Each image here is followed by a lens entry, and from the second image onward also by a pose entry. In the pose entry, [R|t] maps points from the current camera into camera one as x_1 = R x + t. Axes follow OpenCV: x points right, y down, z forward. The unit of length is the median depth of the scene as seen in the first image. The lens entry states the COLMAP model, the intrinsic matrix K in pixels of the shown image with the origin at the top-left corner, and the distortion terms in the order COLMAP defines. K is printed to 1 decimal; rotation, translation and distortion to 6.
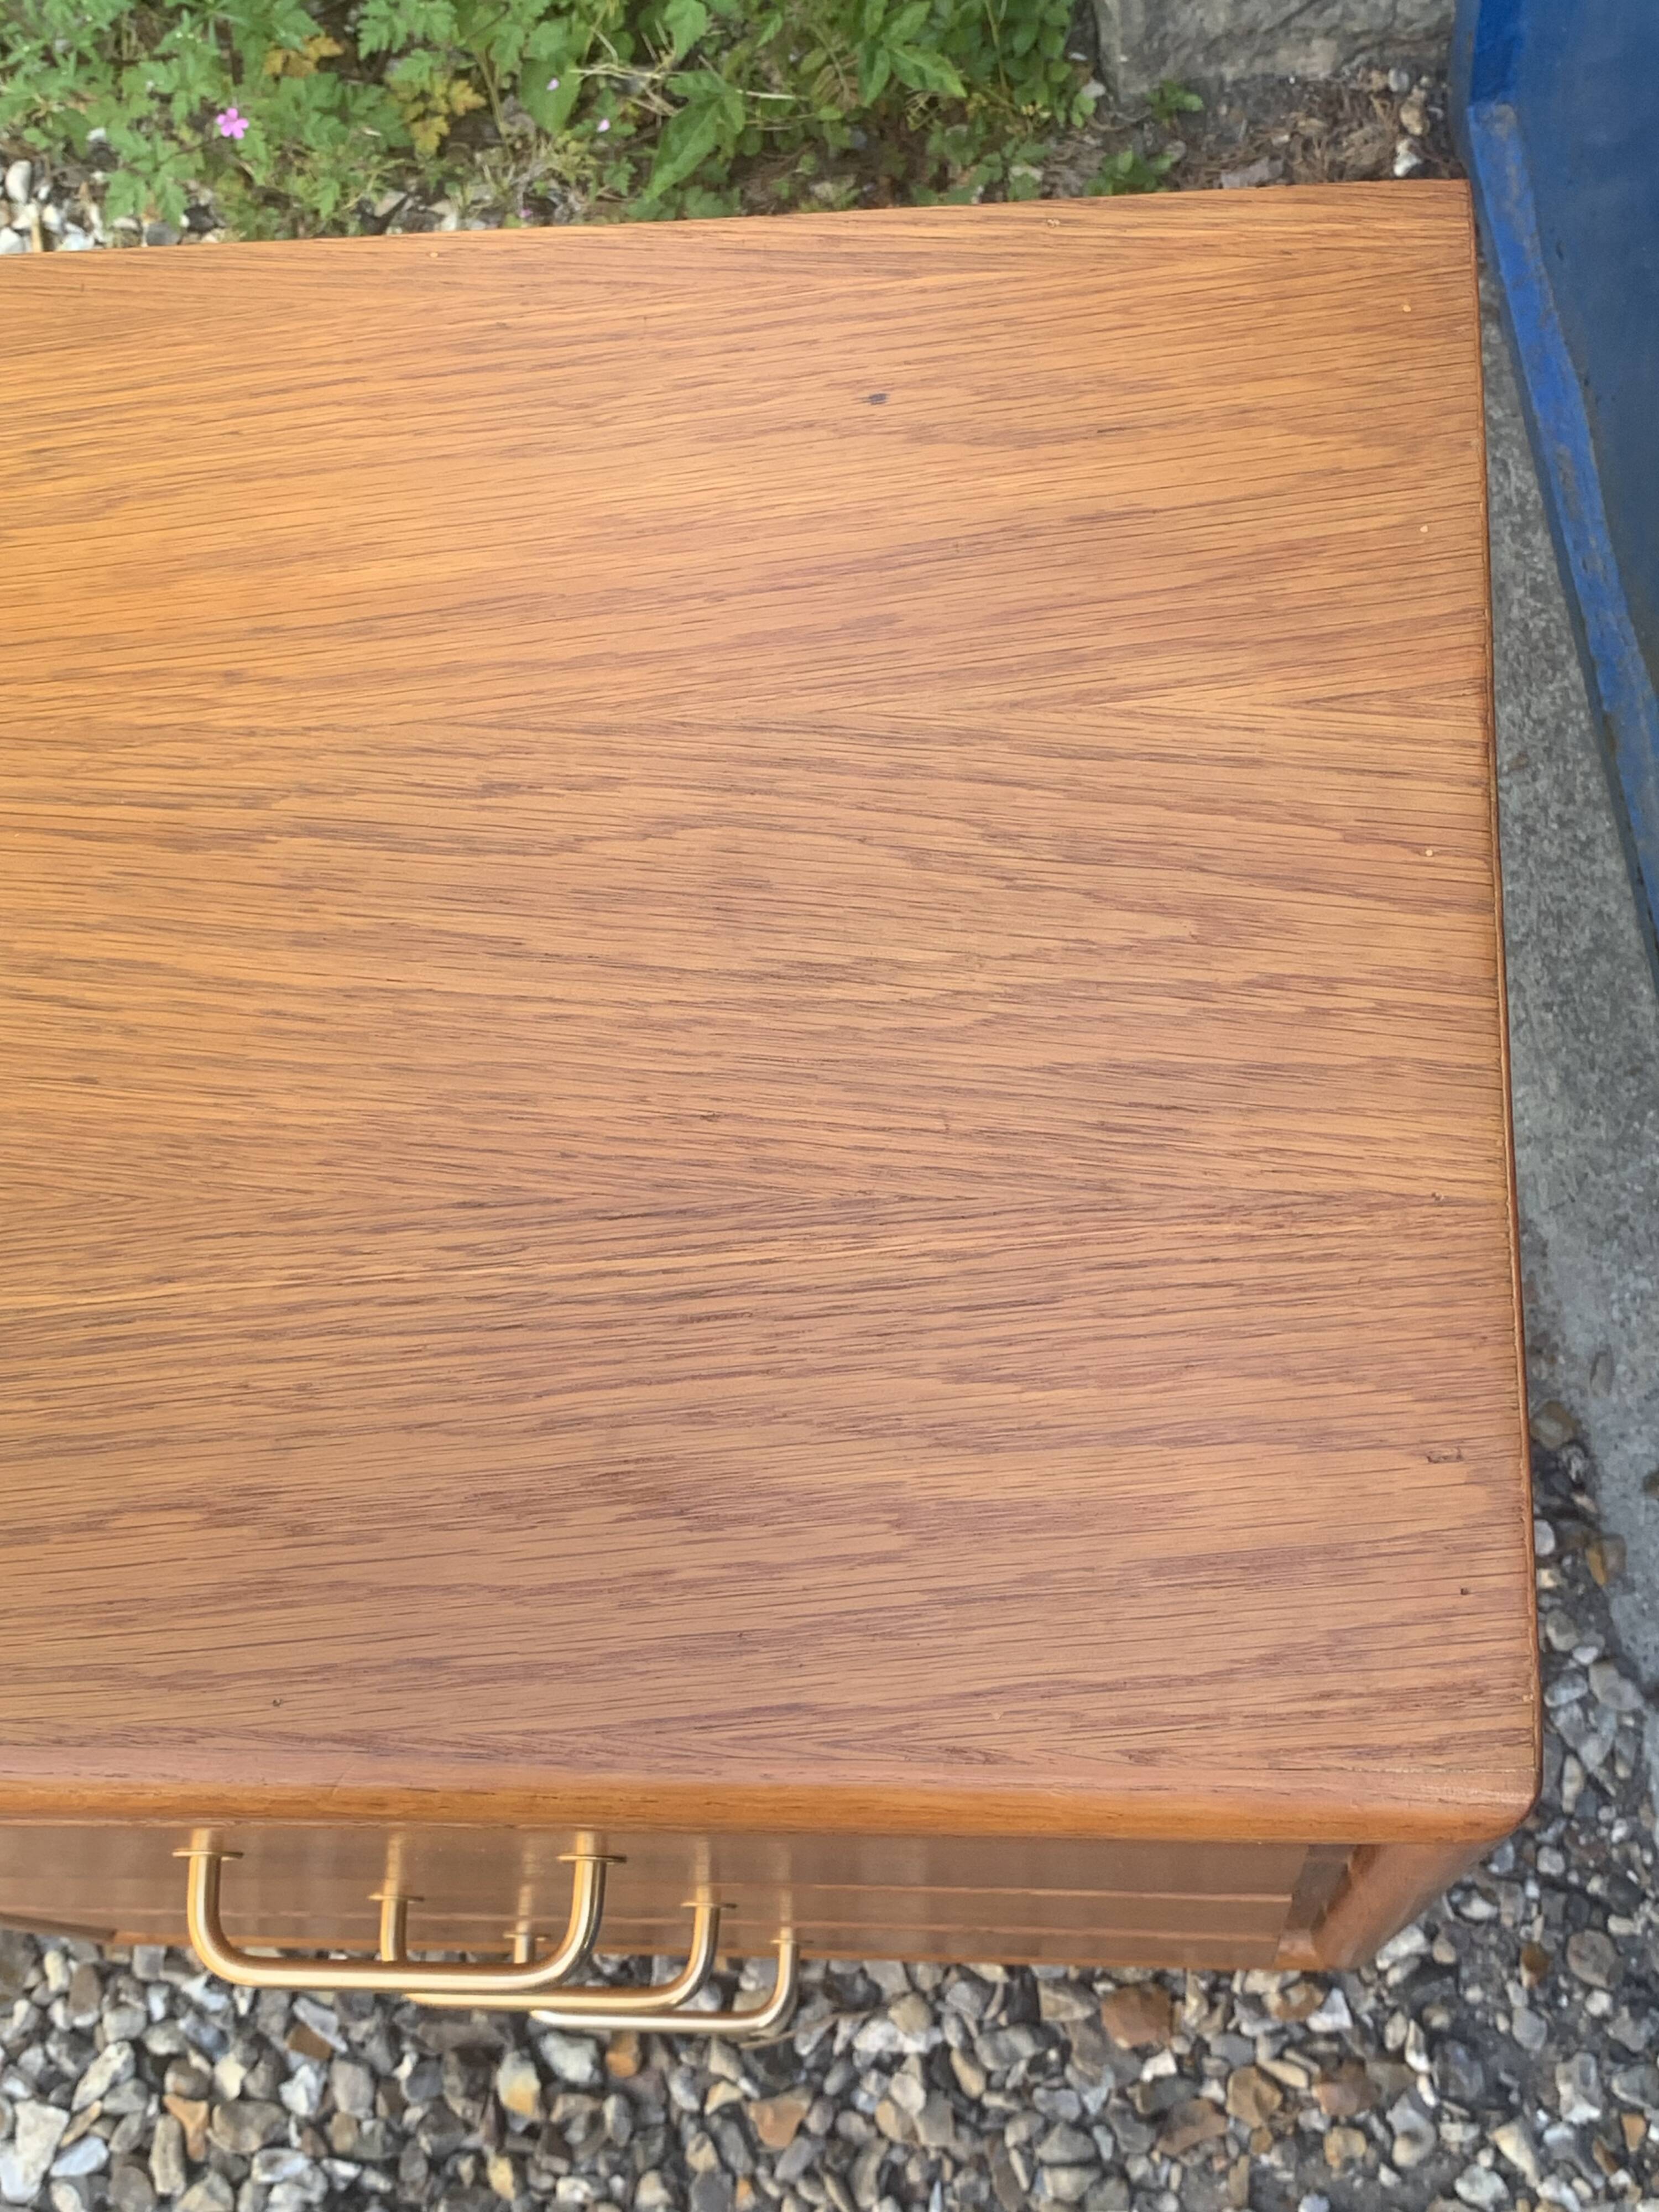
lens RADIAL K [[2928.8, 0, 826.4], [0, 2928.8, 1094.9], [0, 0, 1]] dist [0.079168, -0.256076]
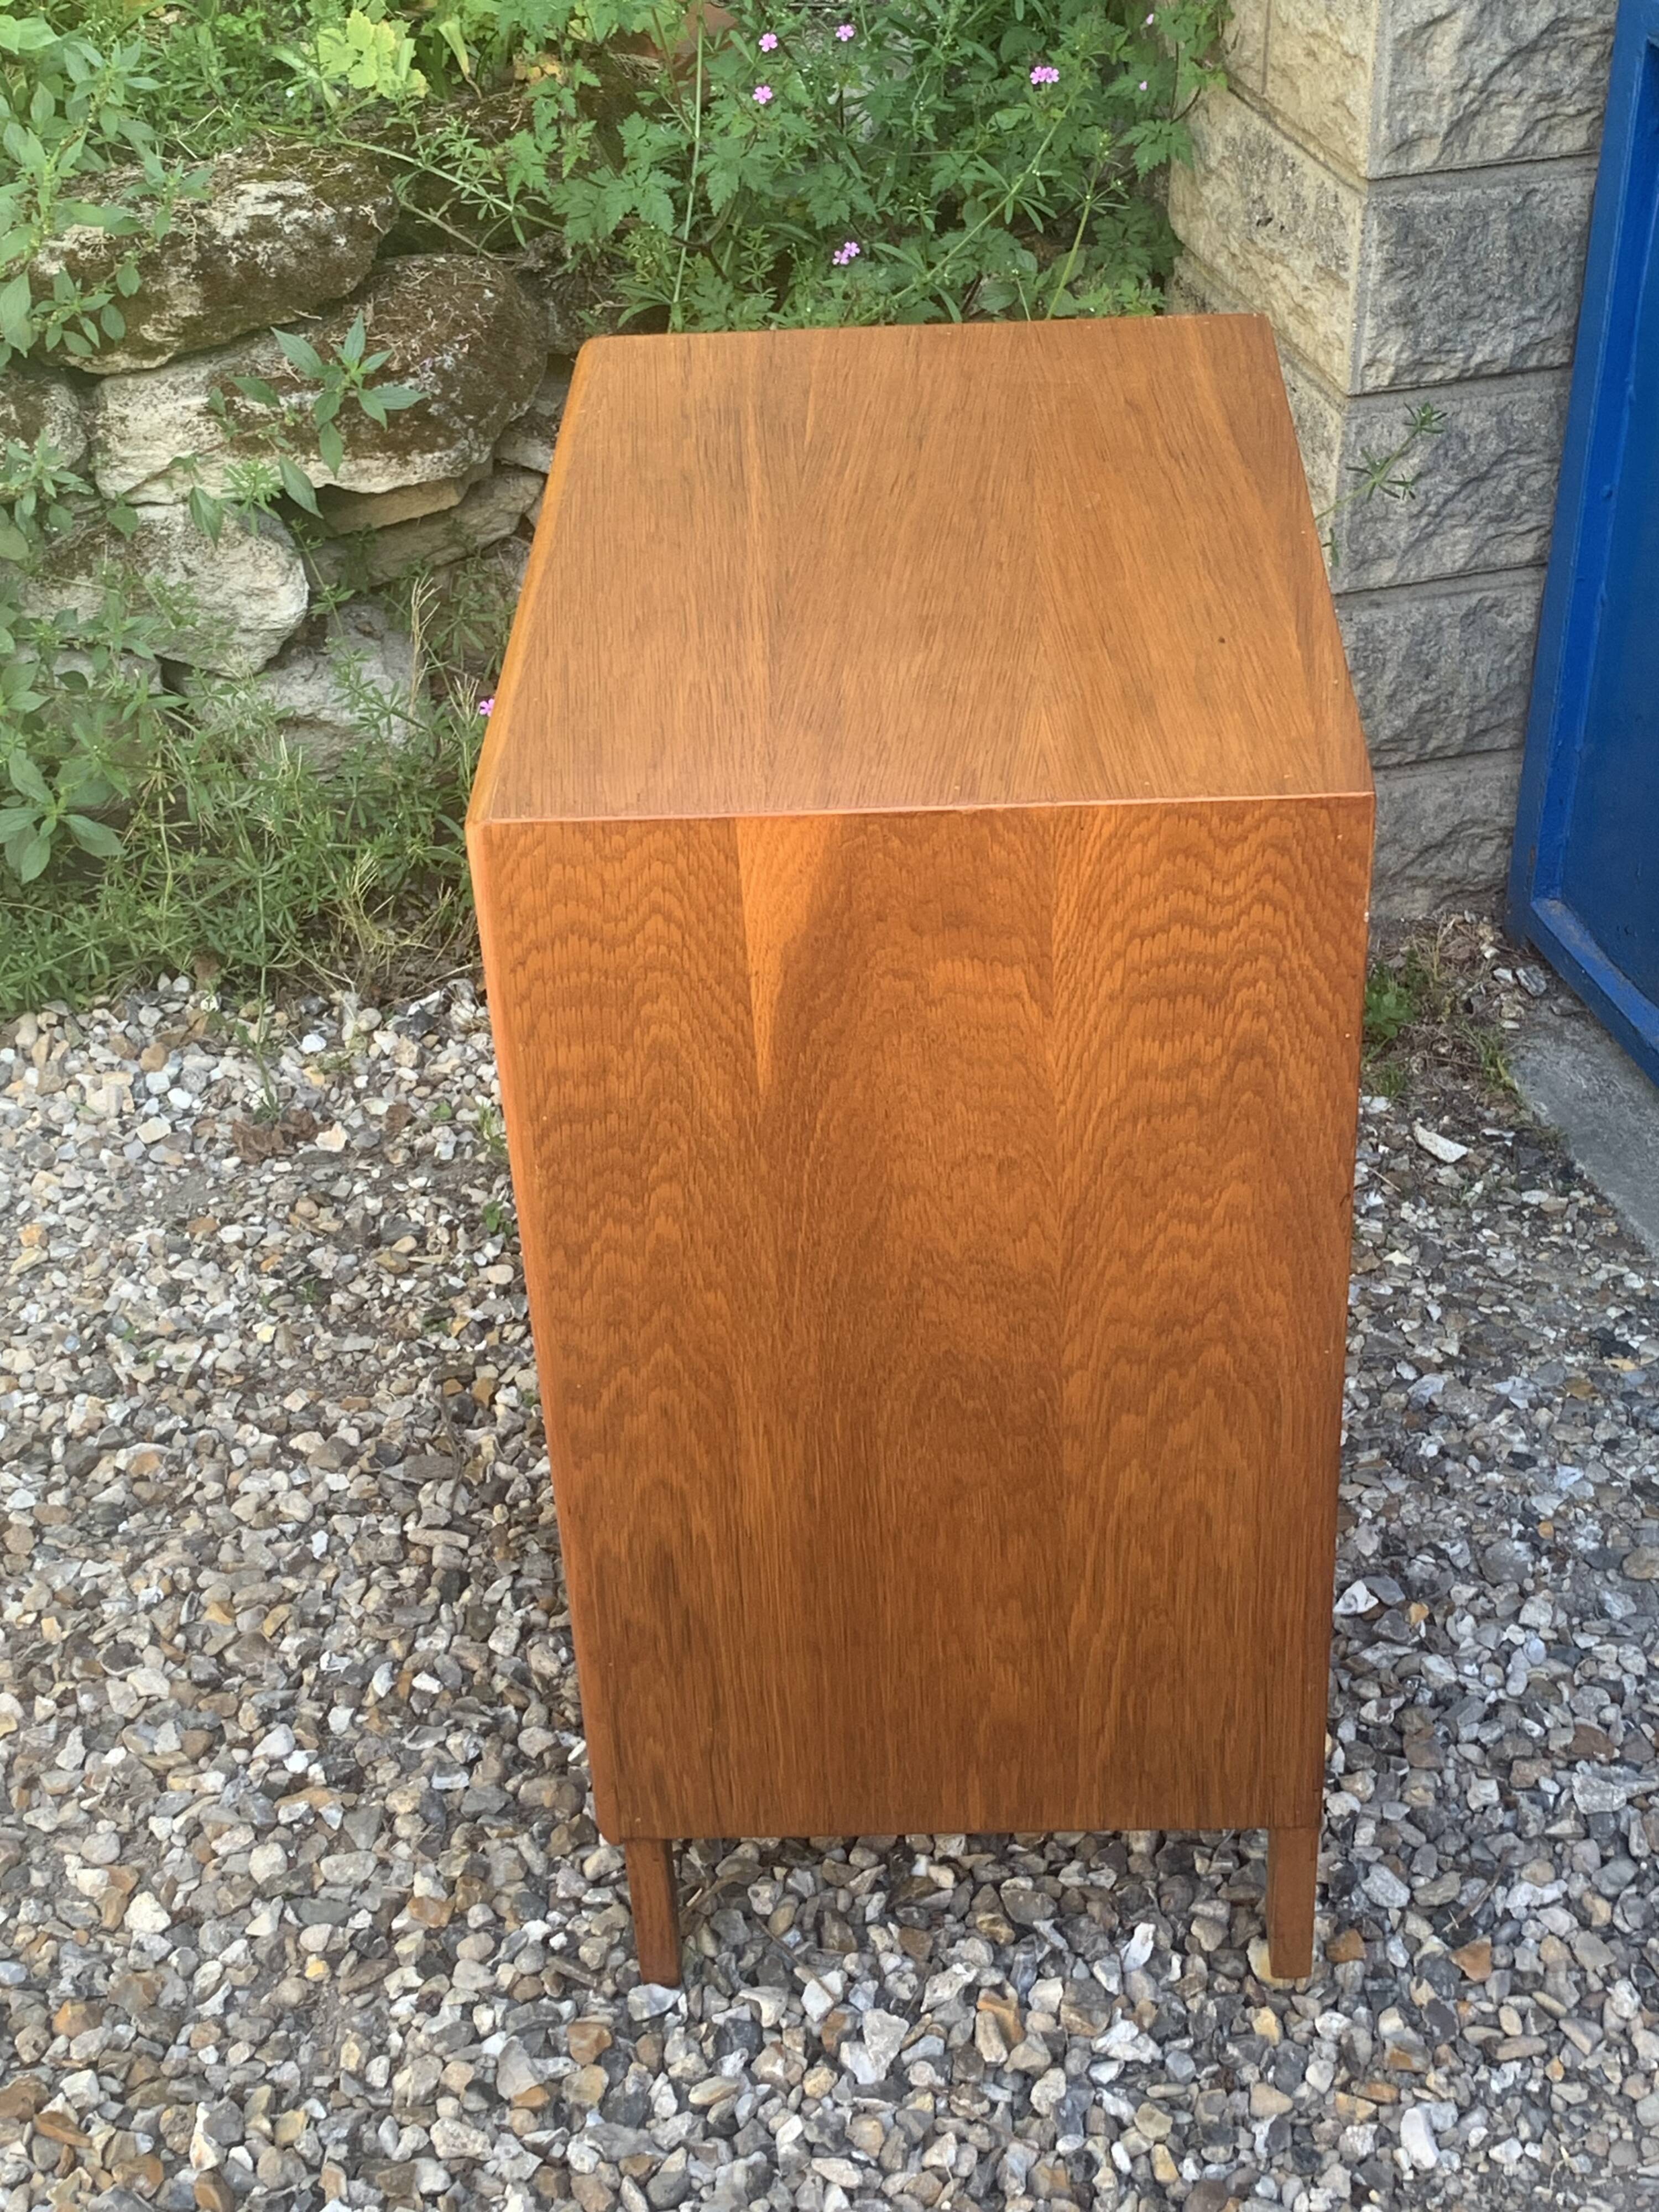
lens RADIAL K [[3084.1, 0, 873.9], [0, 3084.1, 1119.1], [0, 0, 1]] dist [0.256127, -1.028930]
pose [[0.981210, 0.000884, 0.192940, -0.534377], [0.112233, 0.810785, -0.574483, 0.807294], [-0.156940, 0.585343, 0.795452, -0.245040]]
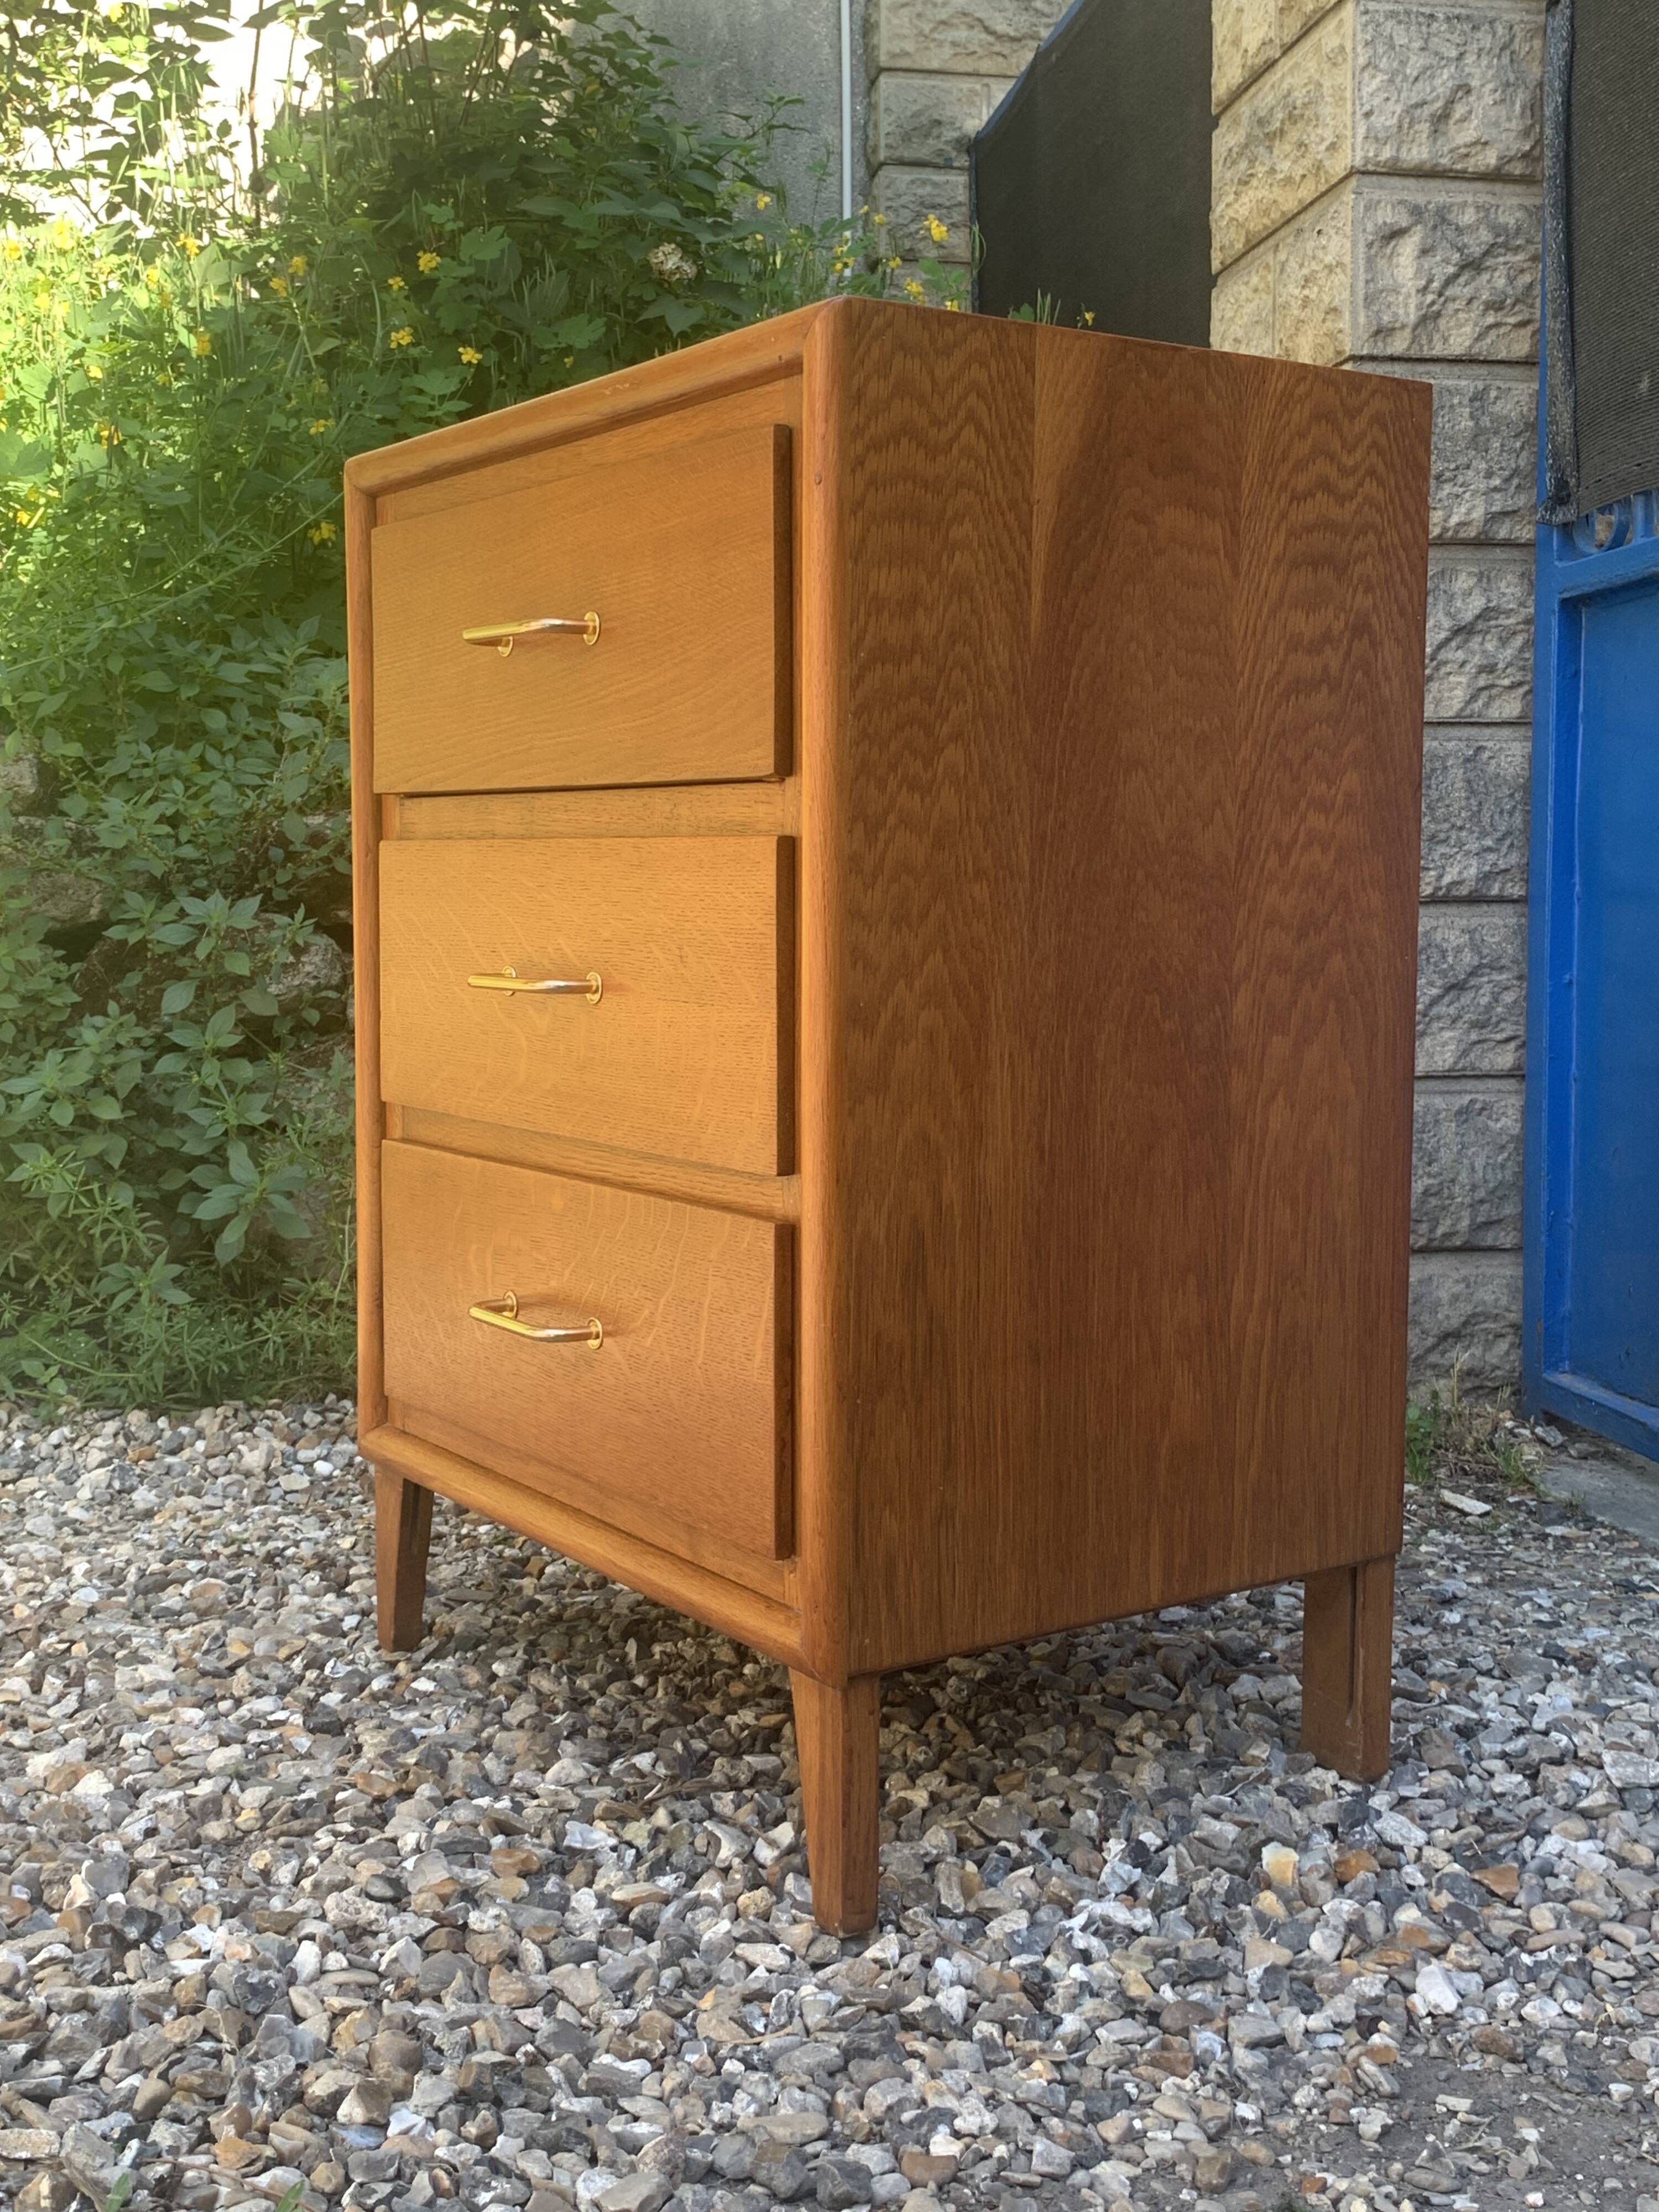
lens RADIAL K [[2437.5, 0, 841.3], [0, 2437.5, 1102.8], [0, 0, 1]] dist [0.131917, -0.390025]
pose [[0.991362, 0.112619, 0.067226, -0.370284], [0.015525, 0.408198, -0.912761, 1.102476], [-0.130236, 0.905920, 0.402923, 0.378978]]
